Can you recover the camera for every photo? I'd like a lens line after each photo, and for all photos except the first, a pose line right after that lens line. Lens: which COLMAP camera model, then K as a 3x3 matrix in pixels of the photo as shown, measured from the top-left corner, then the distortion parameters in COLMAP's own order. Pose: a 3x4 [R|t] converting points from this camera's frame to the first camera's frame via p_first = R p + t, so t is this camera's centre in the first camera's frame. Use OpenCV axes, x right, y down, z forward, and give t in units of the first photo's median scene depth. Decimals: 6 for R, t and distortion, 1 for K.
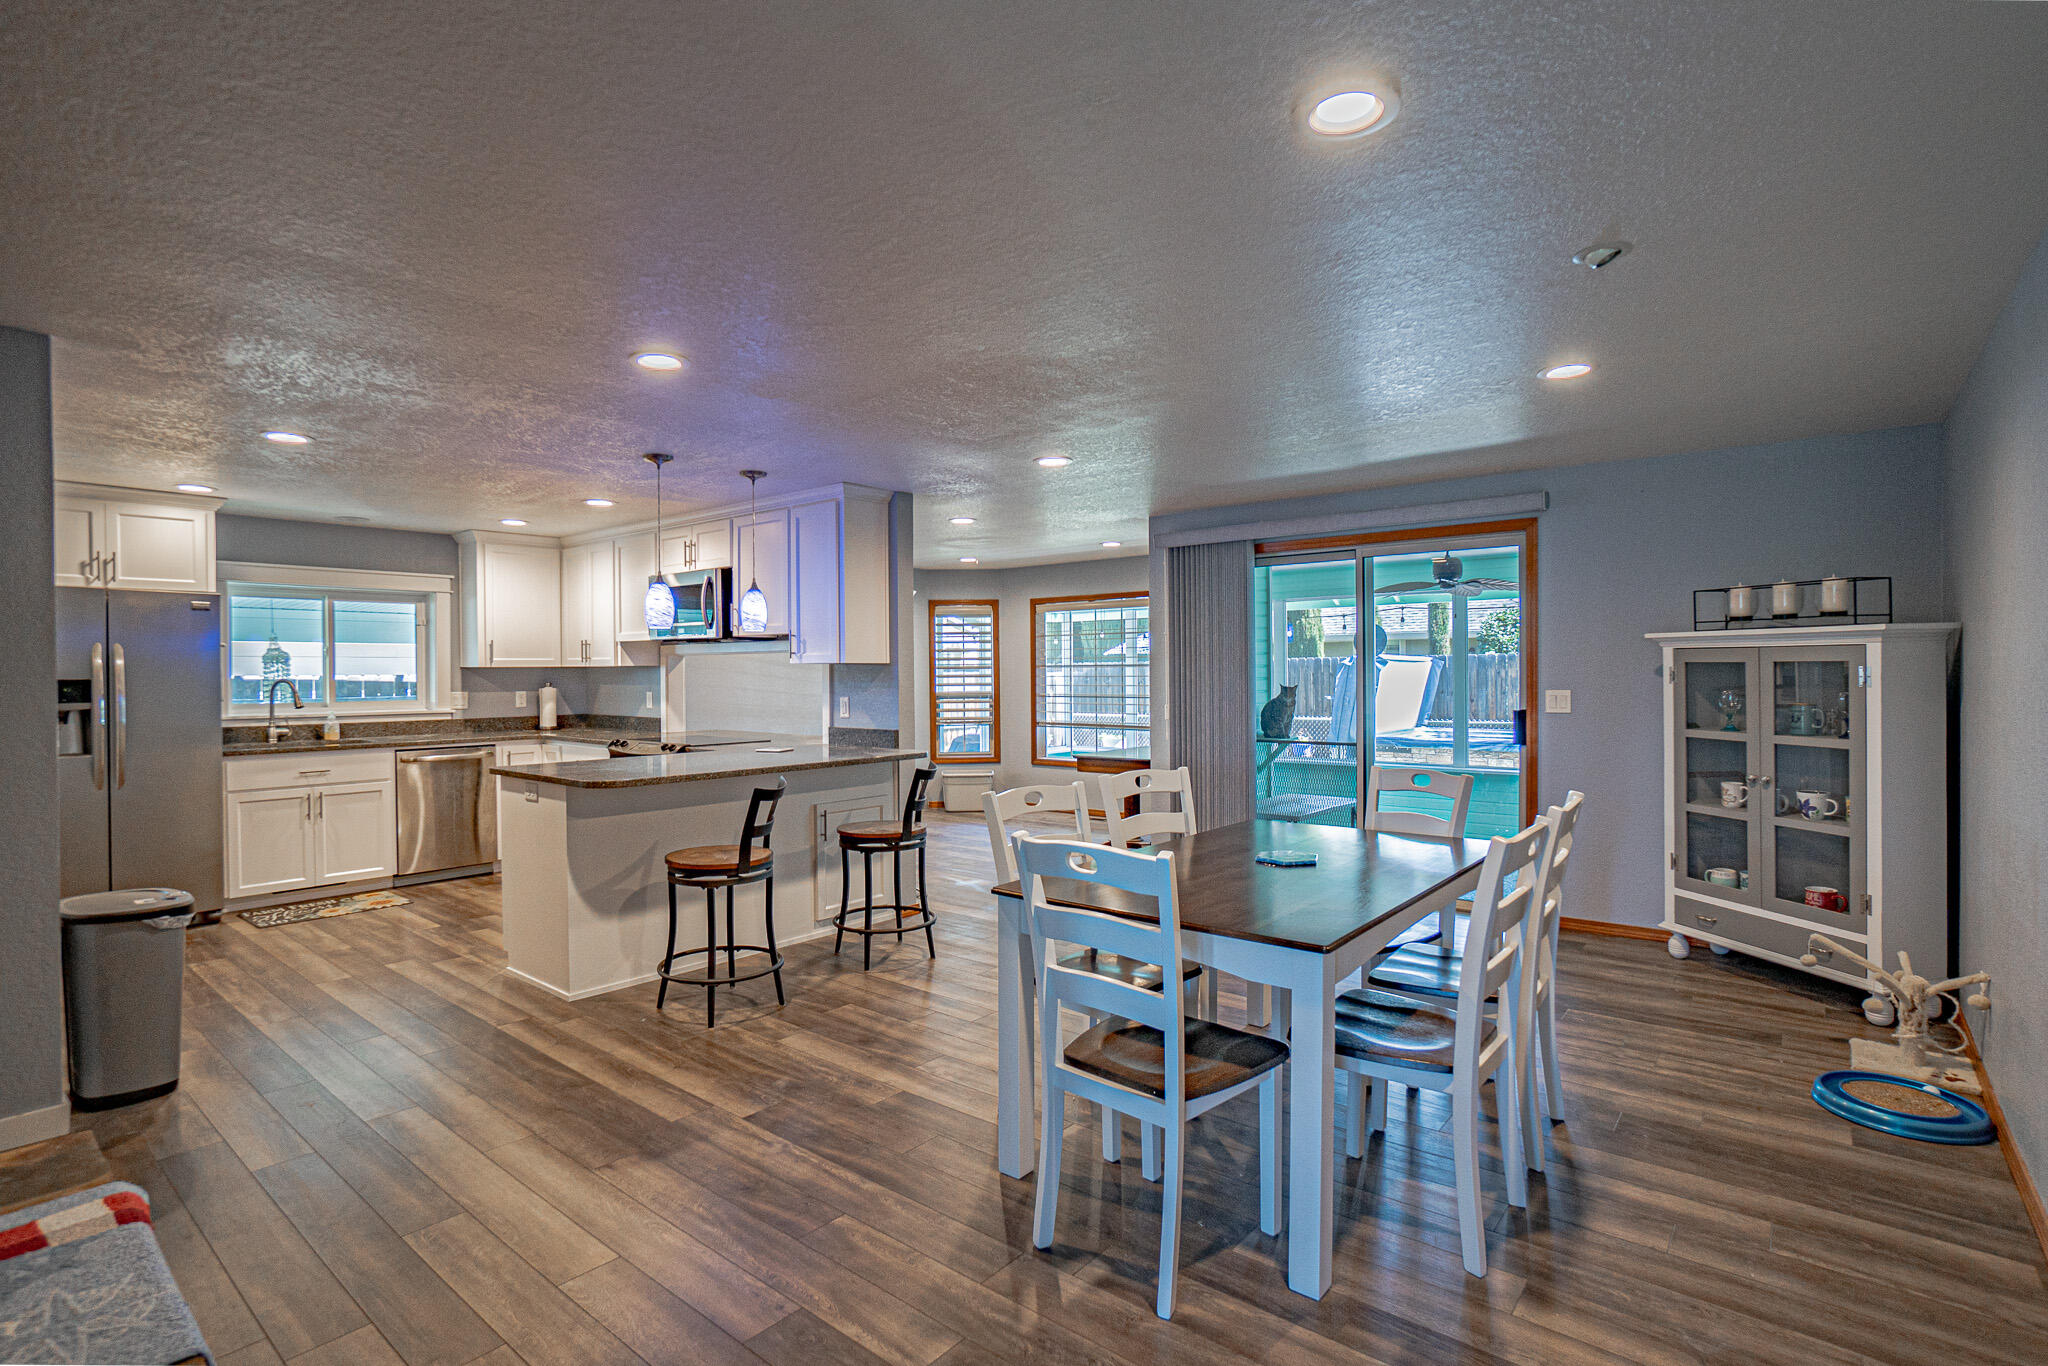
lens RADIAL K [[977.0, 0, 1012.2], [0, 977.0, 676.6], [0, 0, 1]] dist [-0.055920, 0.028001]
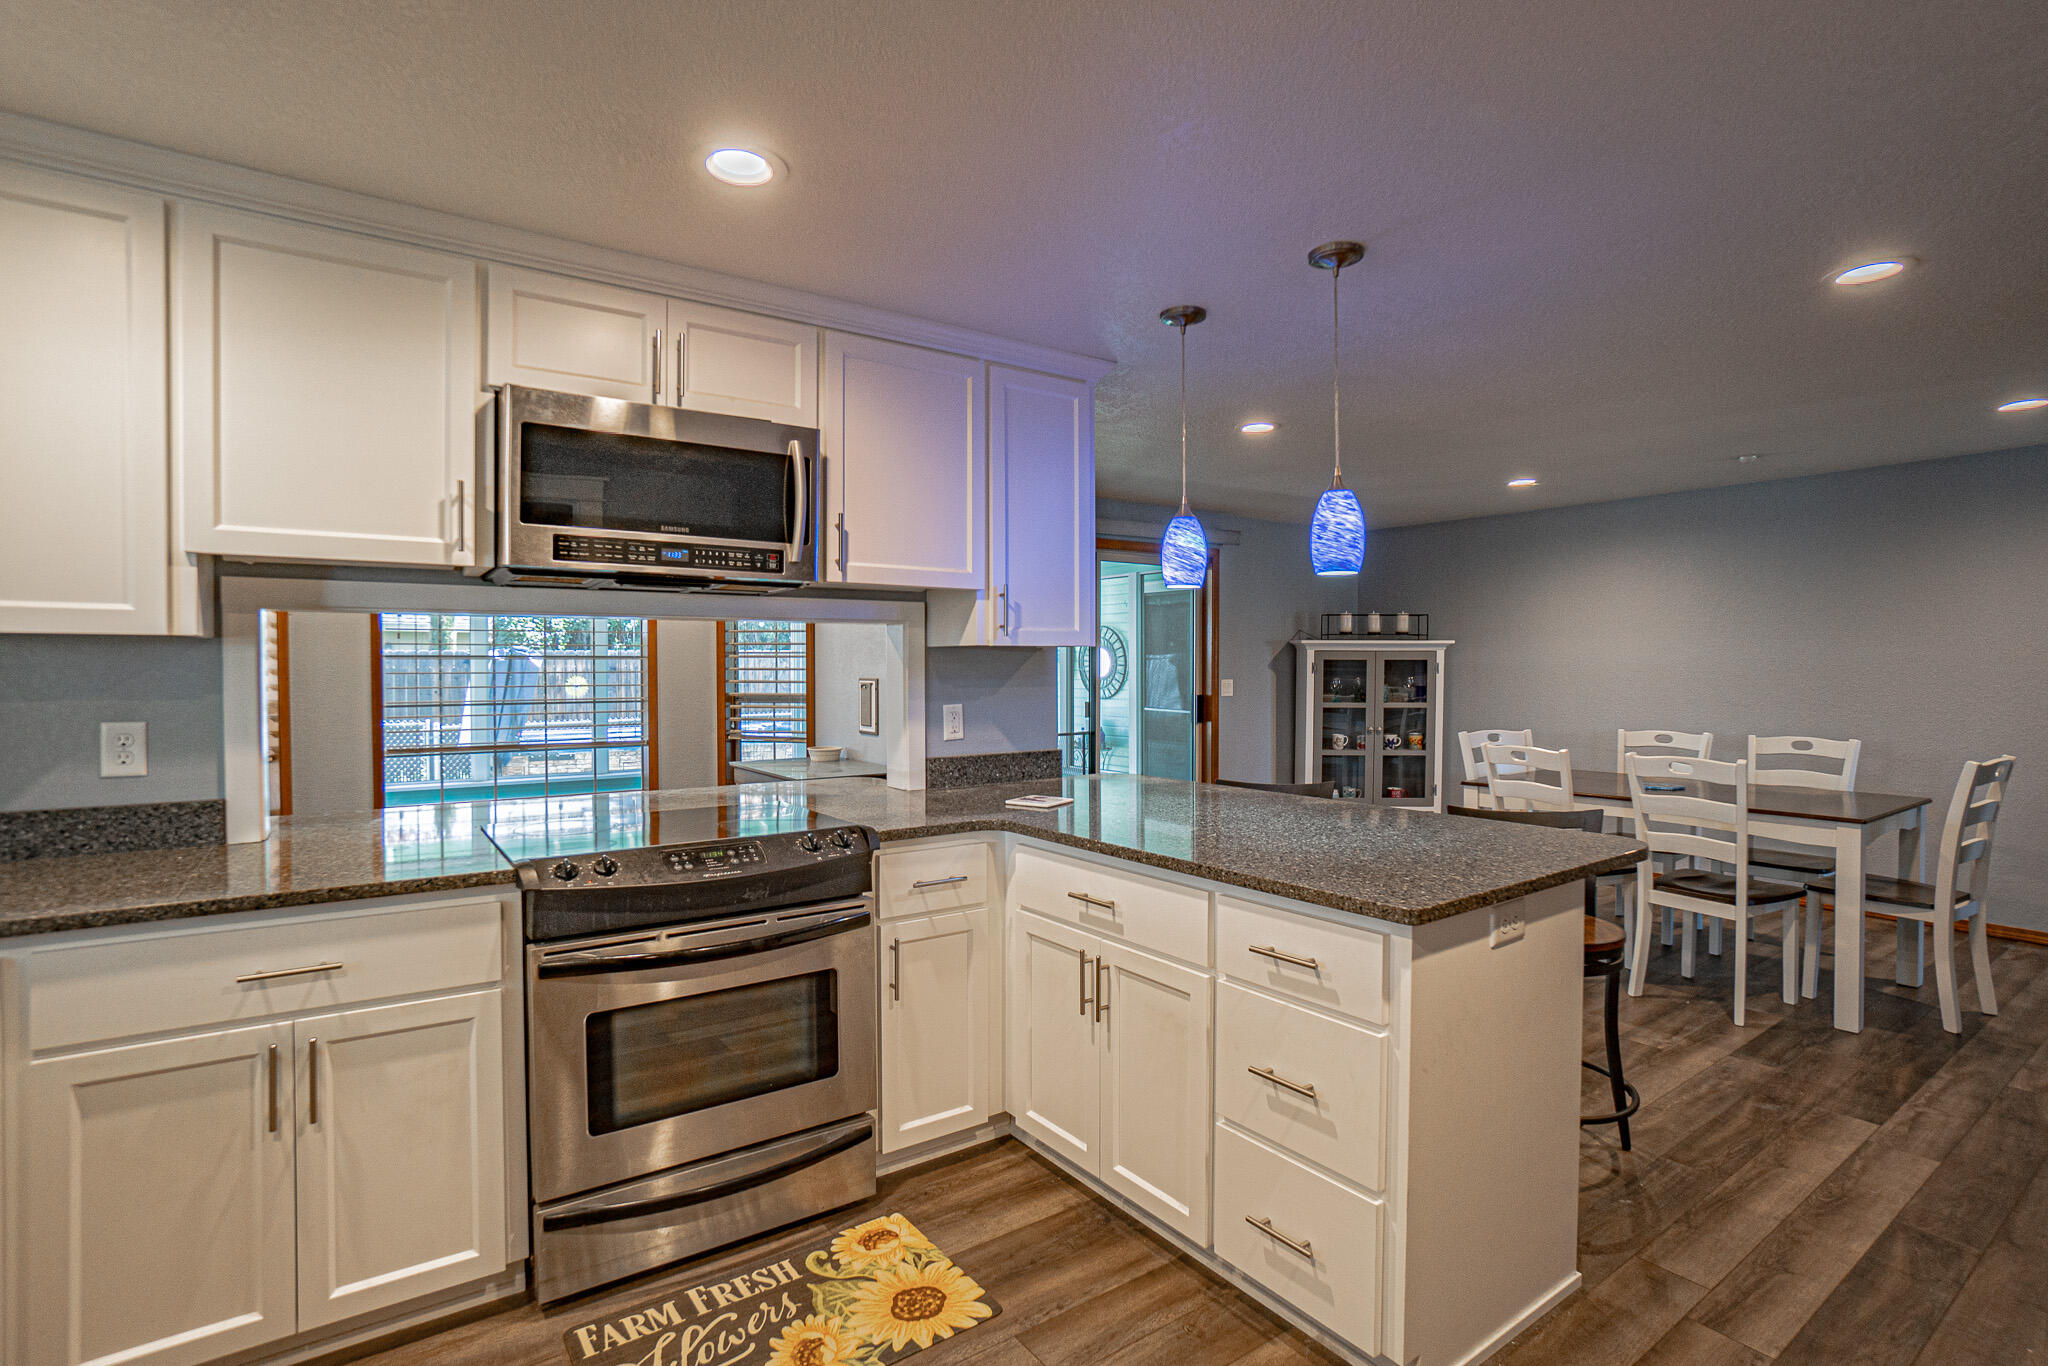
lens RADIAL K [[977.0, 0, 1012.2], [0, 977.0, 676.6], [0, 0, 1]] dist [-0.055920, 0.028001]
pose [[0.267456, -0.006086, 0.963551, -1.095030], [0.002785, 0.999981, 0.005543, 0.003190], [-0.963566, 0.001201, 0.267467, 1.219869]]
